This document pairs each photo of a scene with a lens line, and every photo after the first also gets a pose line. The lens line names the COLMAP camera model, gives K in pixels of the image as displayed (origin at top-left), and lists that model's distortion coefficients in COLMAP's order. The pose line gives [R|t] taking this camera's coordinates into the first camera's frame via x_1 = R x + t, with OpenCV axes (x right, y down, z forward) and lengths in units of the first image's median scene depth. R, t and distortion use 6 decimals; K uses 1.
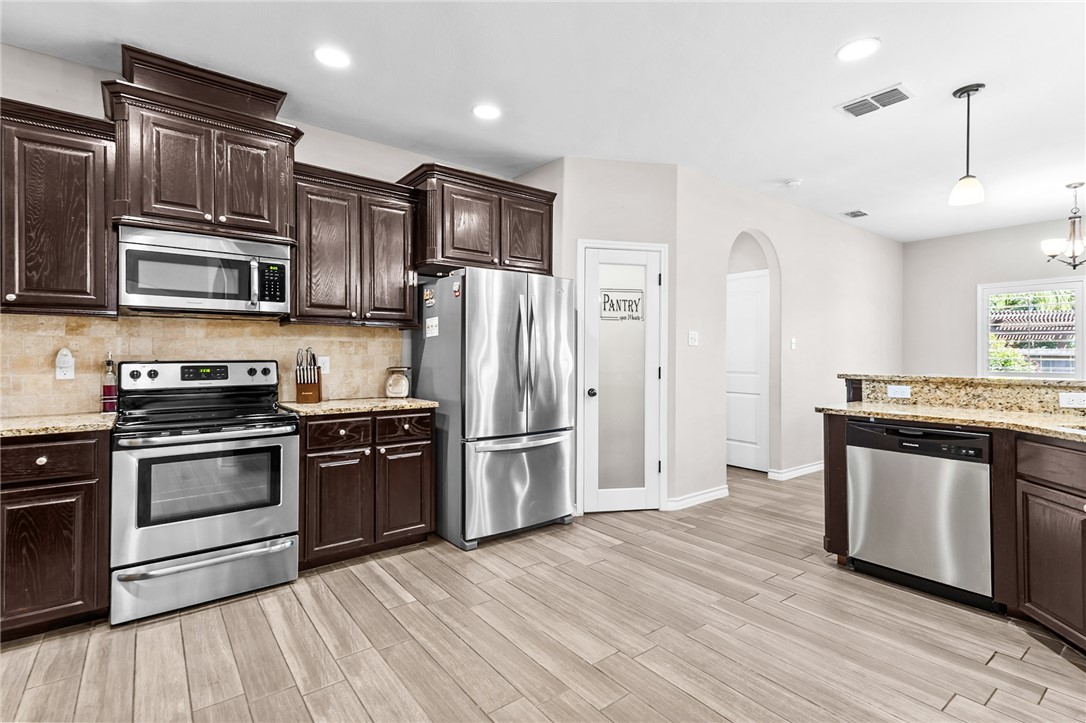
lens RADIAL K [[504.6, 0, 533.8], [0, 504.6, 355.0], [0, 0, 1]] dist [0.001060, 0.000453]
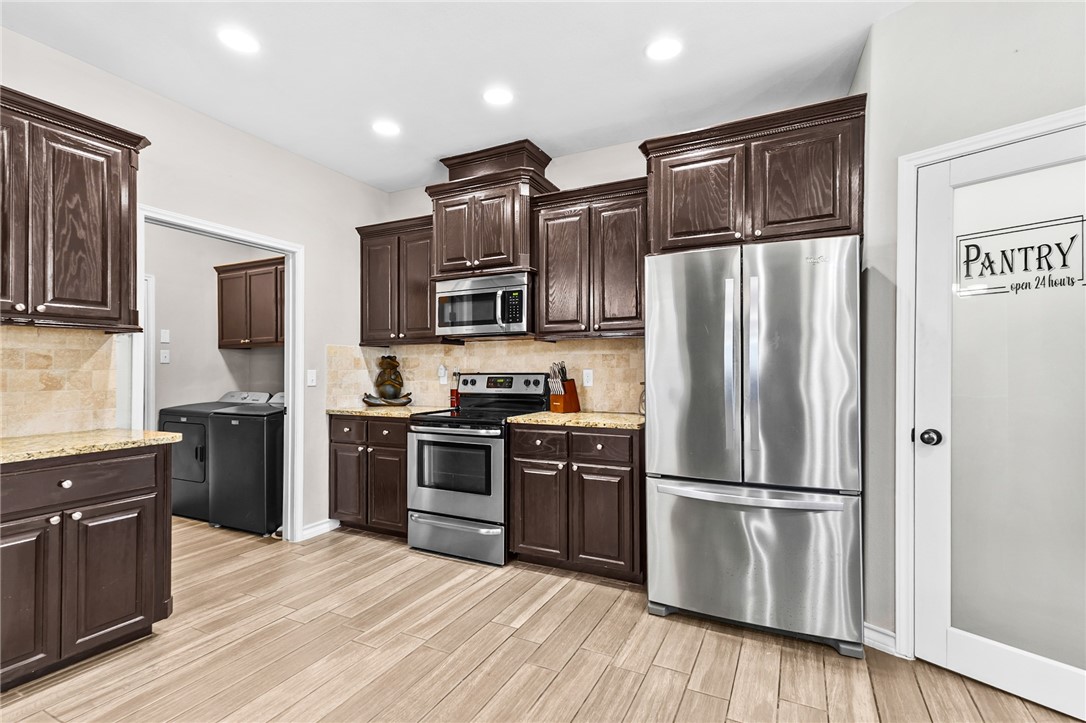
lens RADIAL K [[504.6, 0, 548.9], [0, 504.6, 366.3], [0, 0, 1]] dist [0.001060, 0.000453]
pose [[0.437640, -0.005800, -0.899132, 0.545599], [0.006316, 0.999974, -0.003377, -0.000559], [0.899128, -0.004201, 0.437665, 0.537652]]
